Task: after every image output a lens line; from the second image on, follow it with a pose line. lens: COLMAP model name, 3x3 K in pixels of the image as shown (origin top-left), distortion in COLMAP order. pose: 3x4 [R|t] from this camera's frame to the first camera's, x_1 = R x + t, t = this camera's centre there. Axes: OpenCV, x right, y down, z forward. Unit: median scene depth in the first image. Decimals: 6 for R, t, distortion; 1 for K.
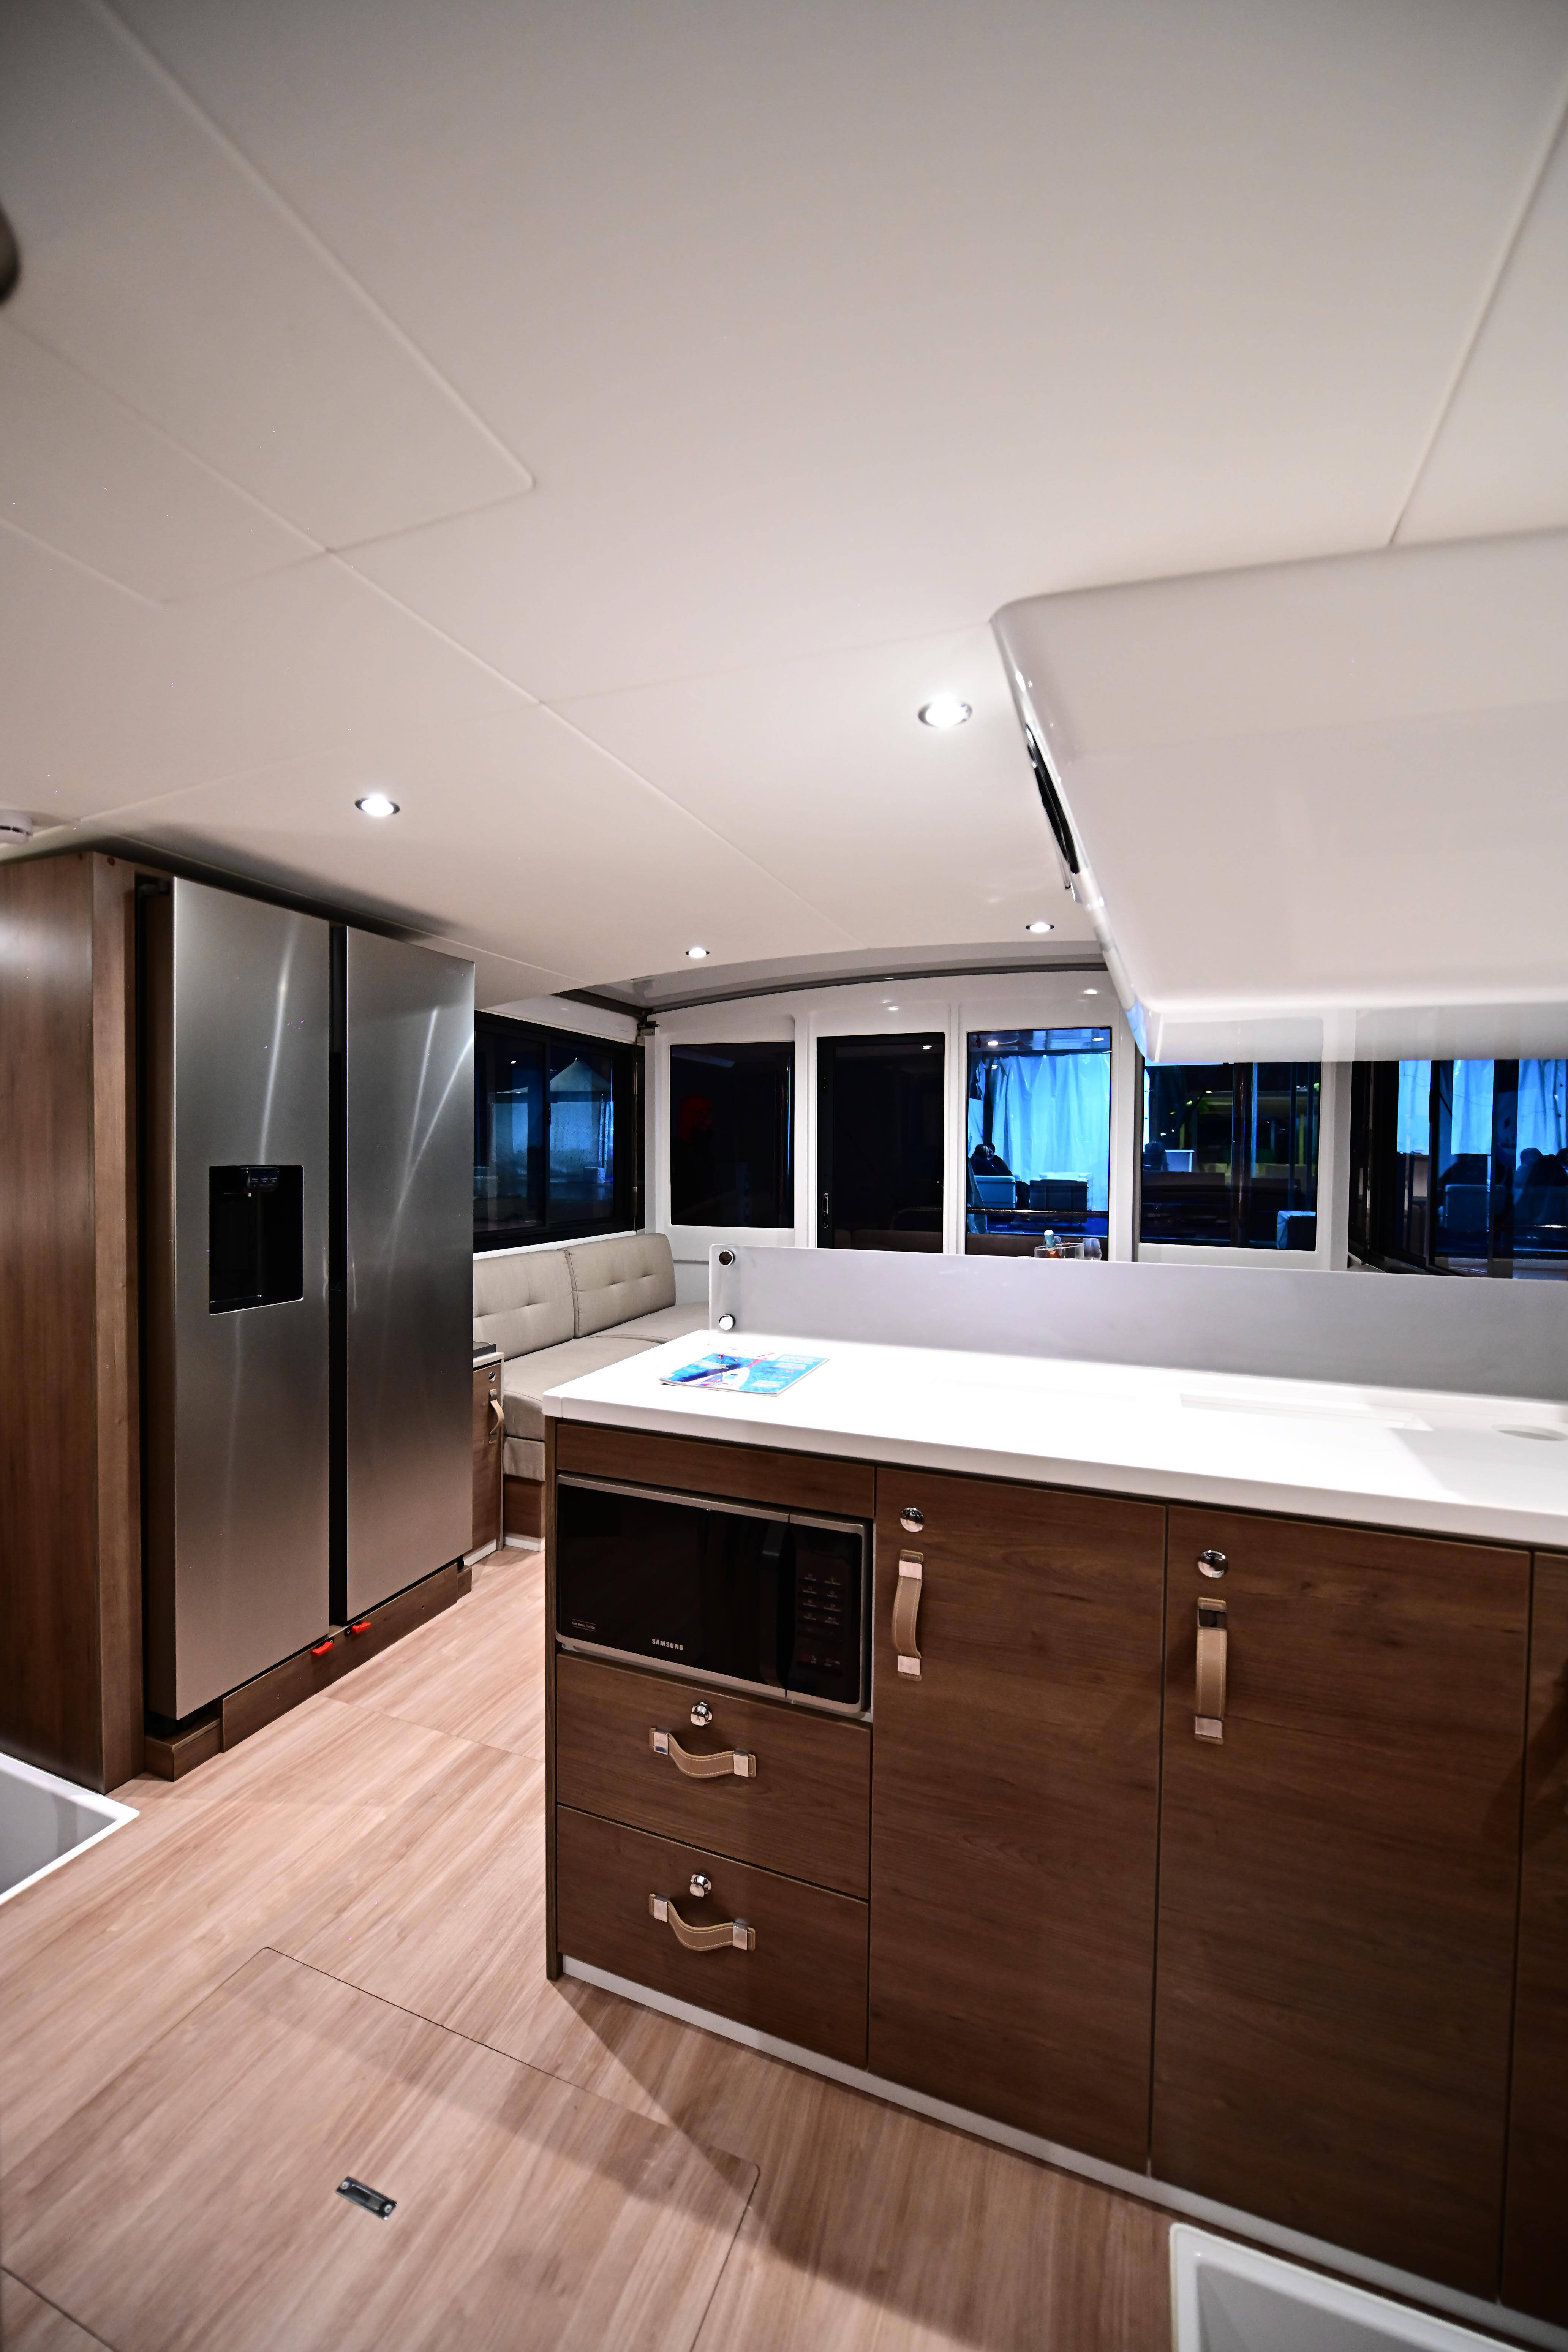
lens RADIAL K [[932.2, 0, 767.2], [0, 932.2, 1177.7], [0, 0, 1]] dist [-0.010028, -0.000672]
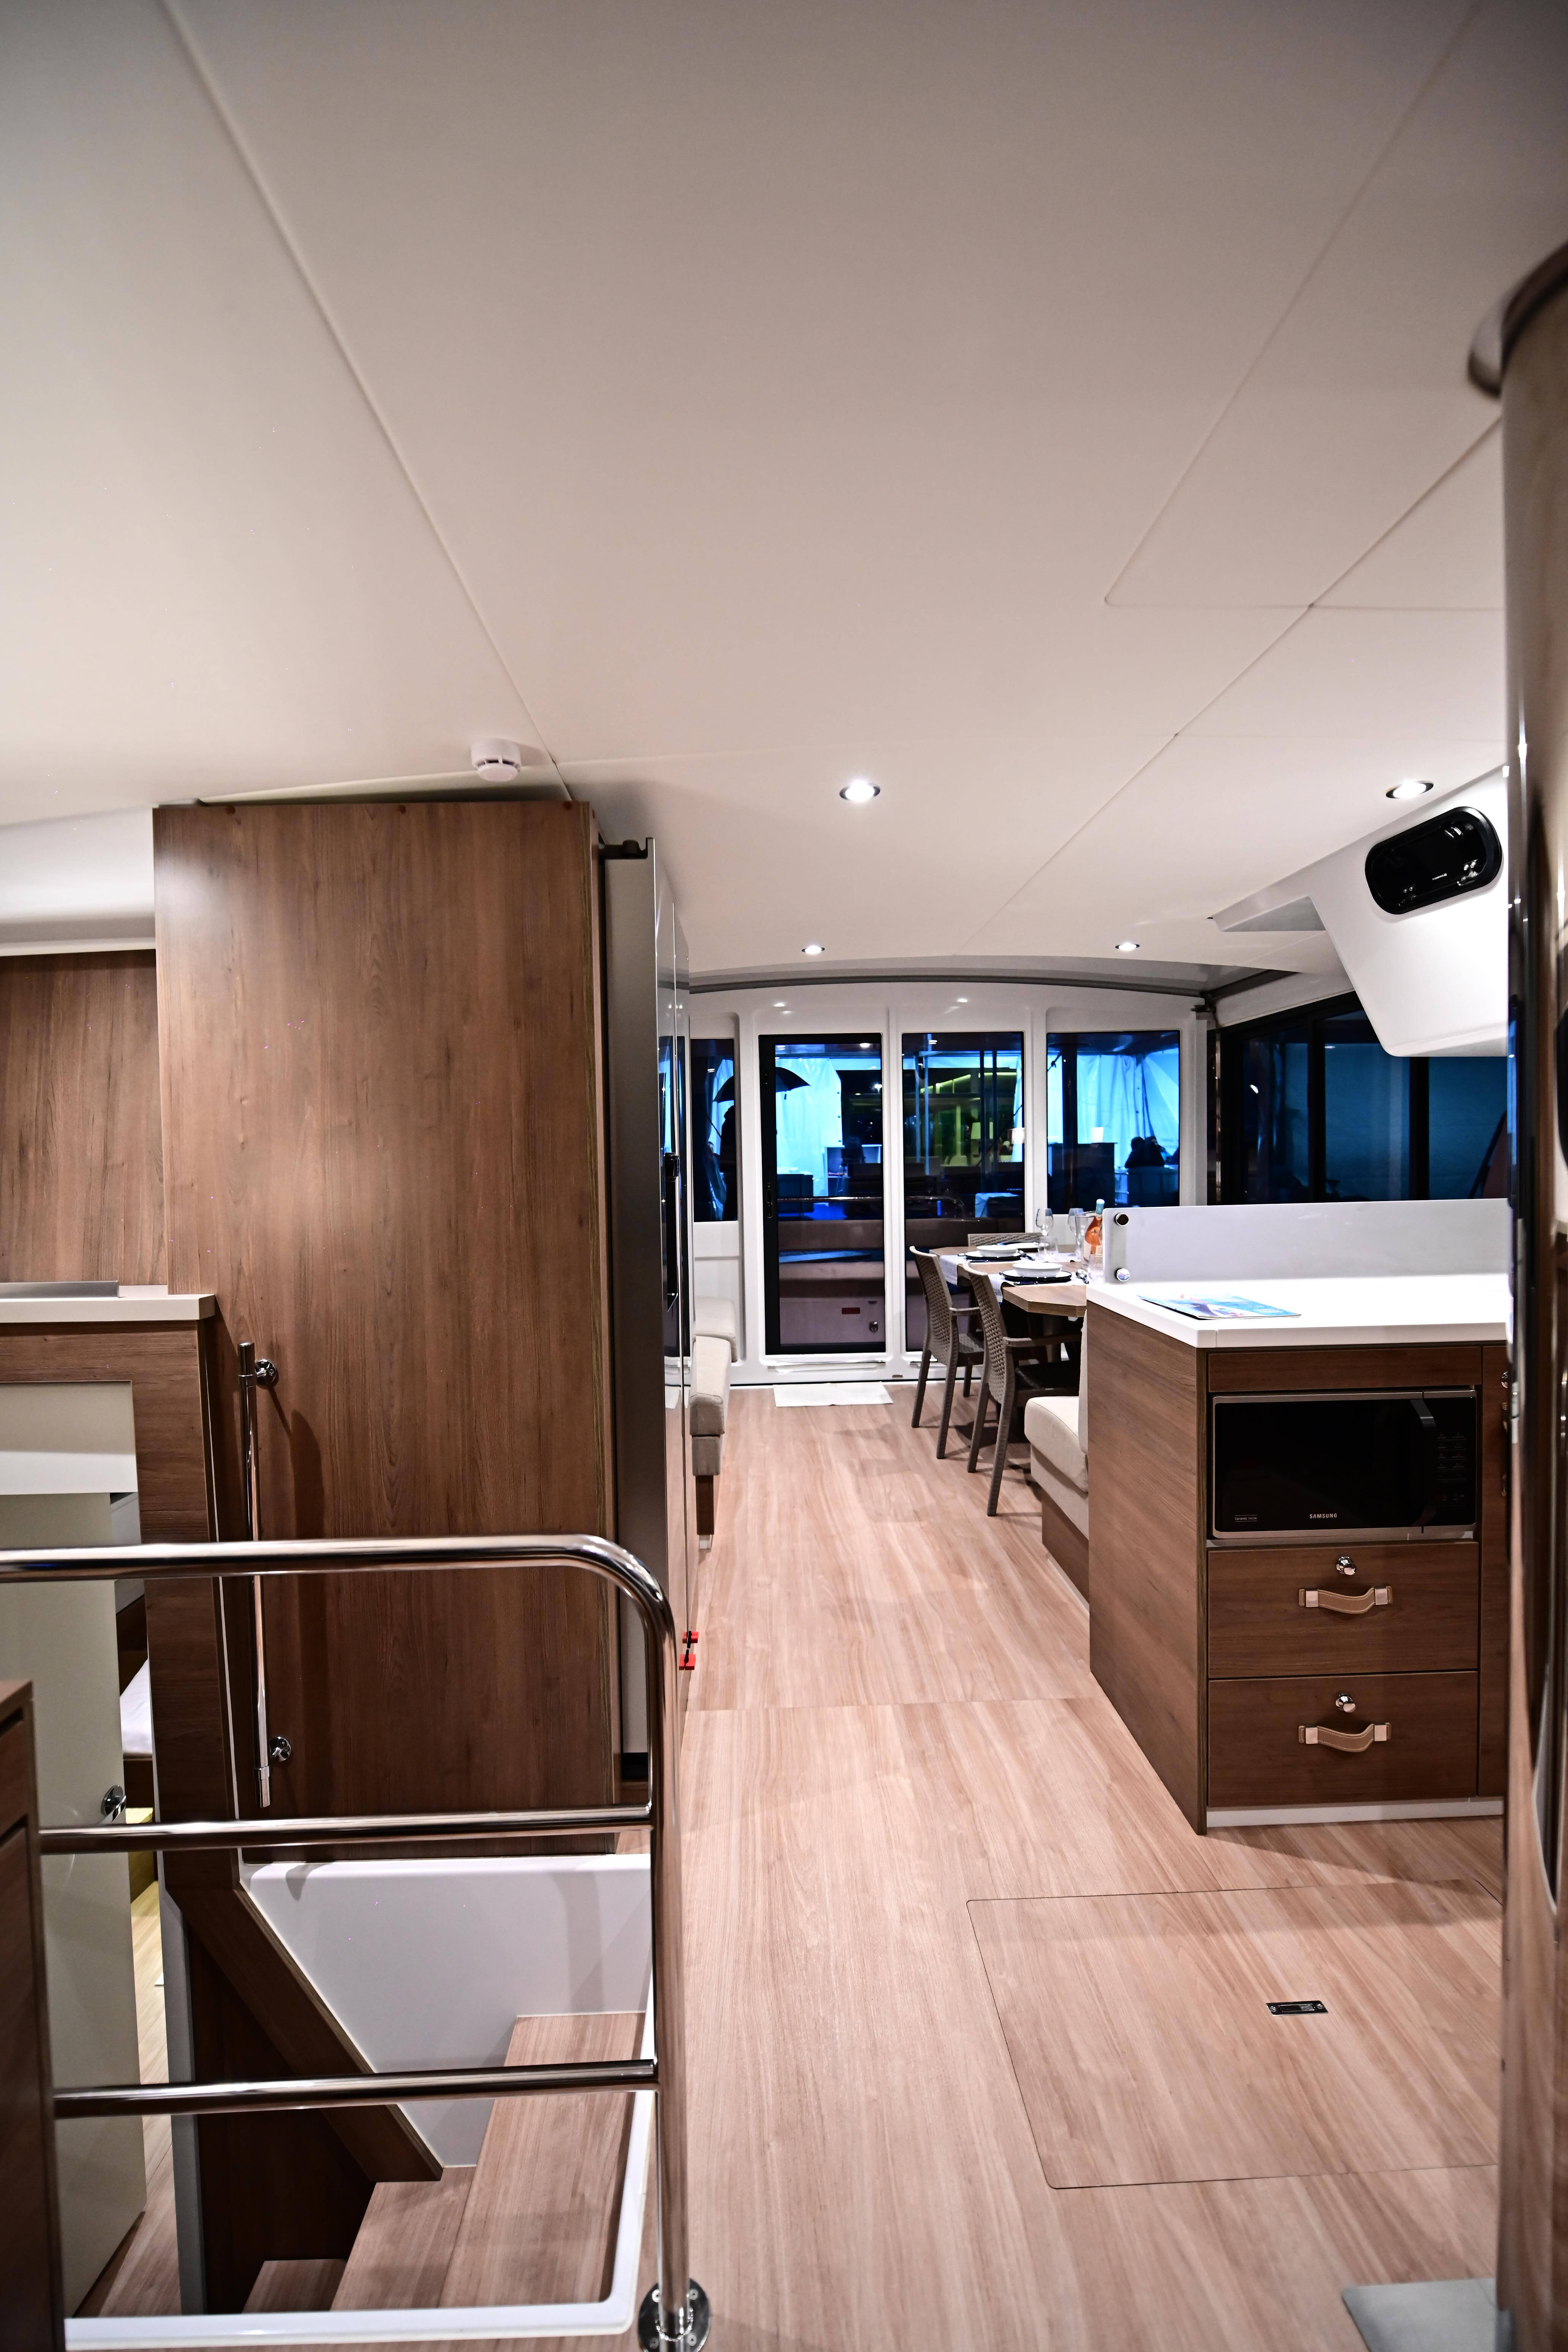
lens RADIAL K [[932.2, 0, 762.9], [0, 932.2, 1183.3], [0, 0, 1]] dist [-0.010028, -0.000672]
pose [[0.920556, -0.038422, 0.388717, -1.199674], [0.038124, 0.999237, 0.008482, 0.019304], [-0.388746, 0.007011, 0.921318, 0.141836]]
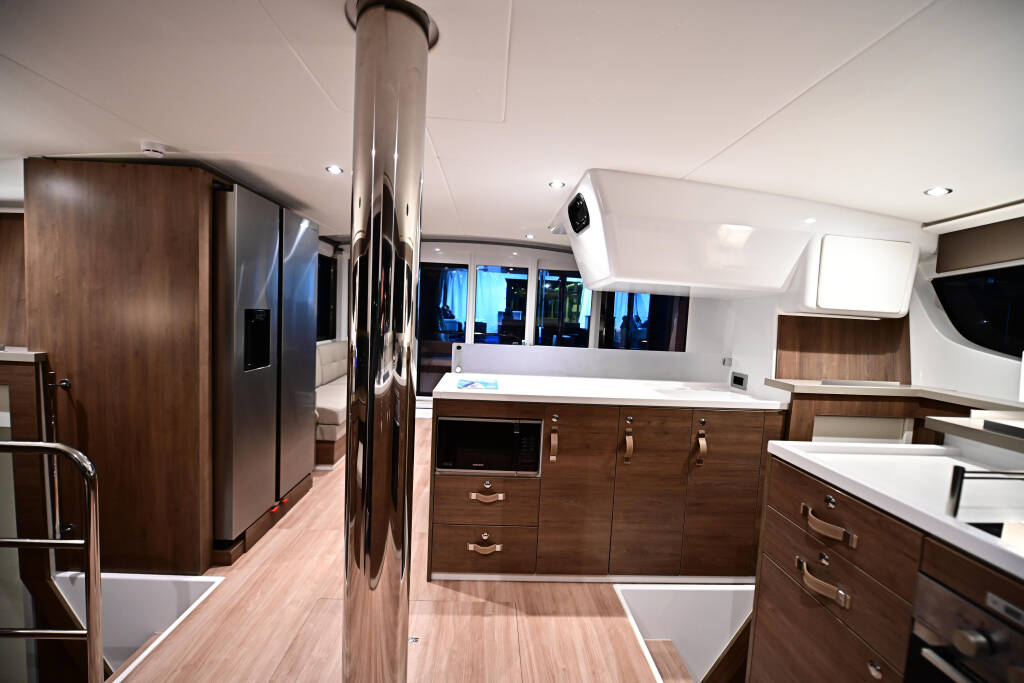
lens RADIAL K [[405.8, 0, 506.4], [0, 405.8, 341.4], [0, 0, 1]] dist [-0.010028, -0.000672]
pose [[0.910594, 0.006718, 0.413248, -0.575633], [-0.029168, 0.998419, 0.048041, 0.001827], [-0.412272, -0.055800, 0.909350, -0.286678]]
